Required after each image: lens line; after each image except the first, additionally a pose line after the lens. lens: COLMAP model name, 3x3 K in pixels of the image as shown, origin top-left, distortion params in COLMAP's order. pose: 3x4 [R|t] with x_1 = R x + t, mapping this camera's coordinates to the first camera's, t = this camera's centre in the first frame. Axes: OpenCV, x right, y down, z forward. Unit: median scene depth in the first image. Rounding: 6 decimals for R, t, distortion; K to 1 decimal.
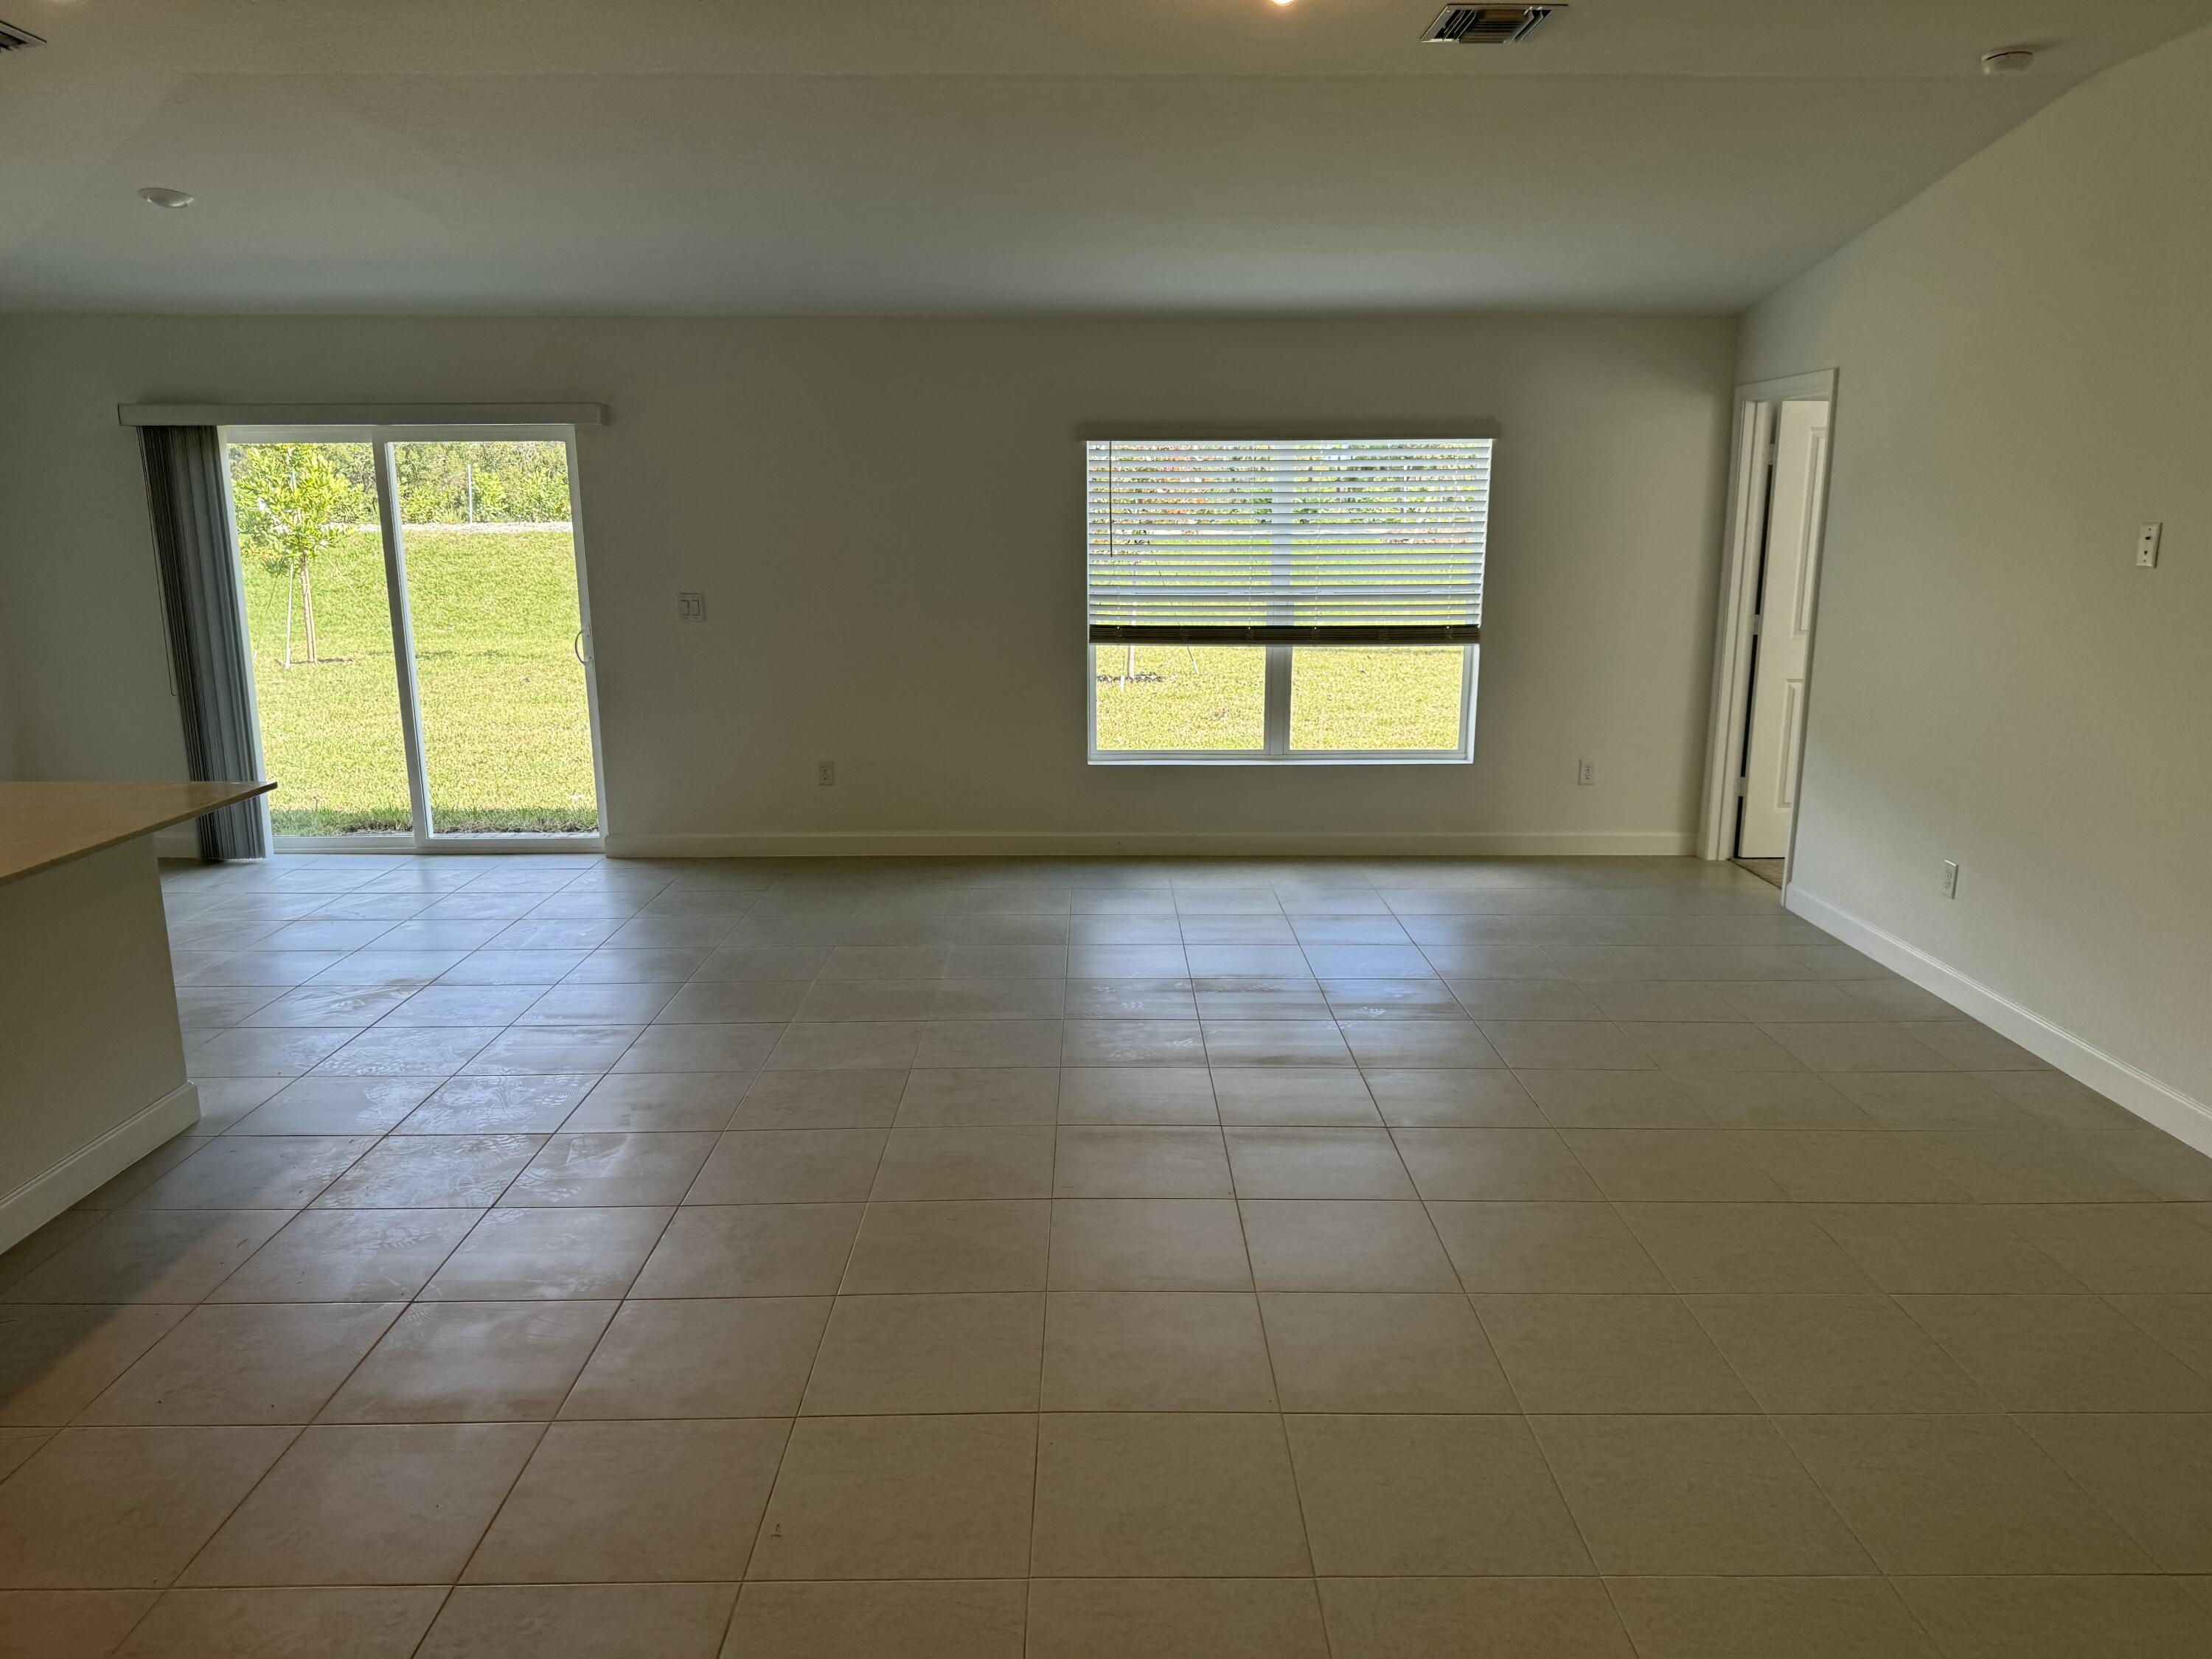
lens RADIAL K [[1545.8, 0, 1094.2], [0, 1545.8, 838.9], [0, 0, 1]] dist [0.100889, -0.145891]
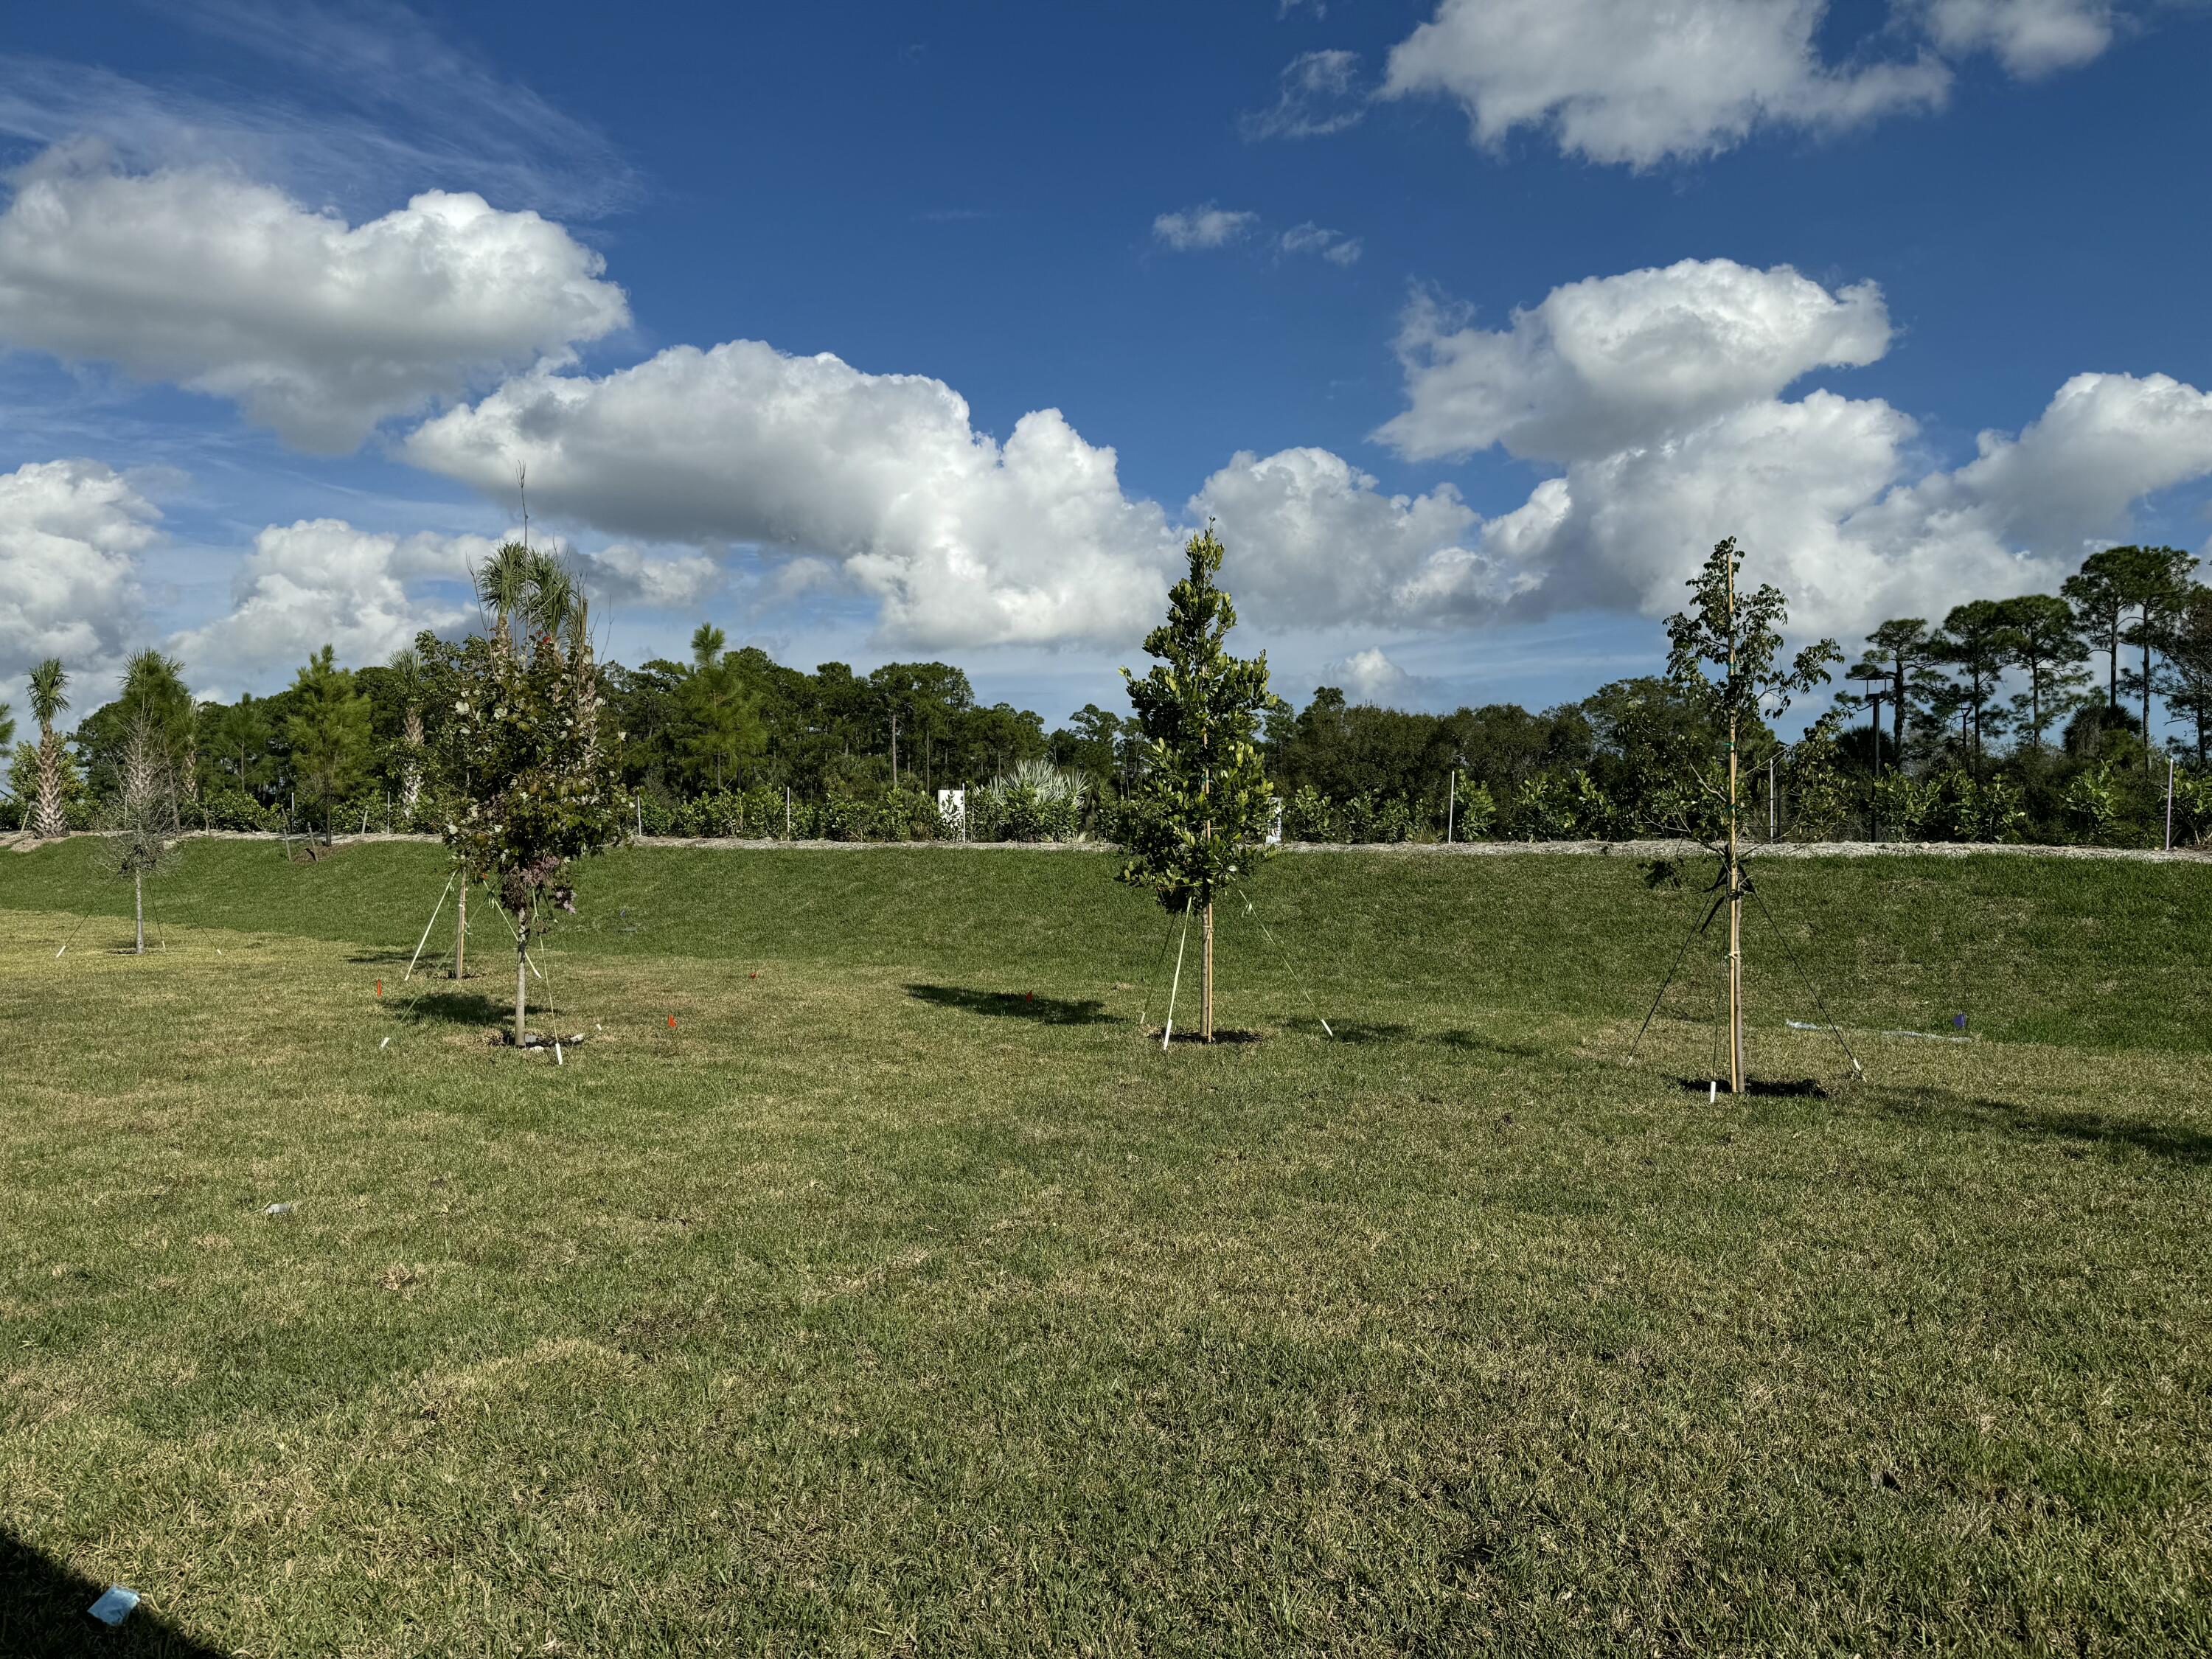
lens RADIAL K [[1571.9, 0, 1111.9], [0, 1571.9, 828.4], [0, 0, 1]] dist [0.039566, -0.036607]
pose [[0.832280, 0.006781, -0.554314, -0.111009], [-0.121565, 0.977819, -0.170564, -0.058169], [0.540862, 0.209343, 0.814644, 0.290552]]
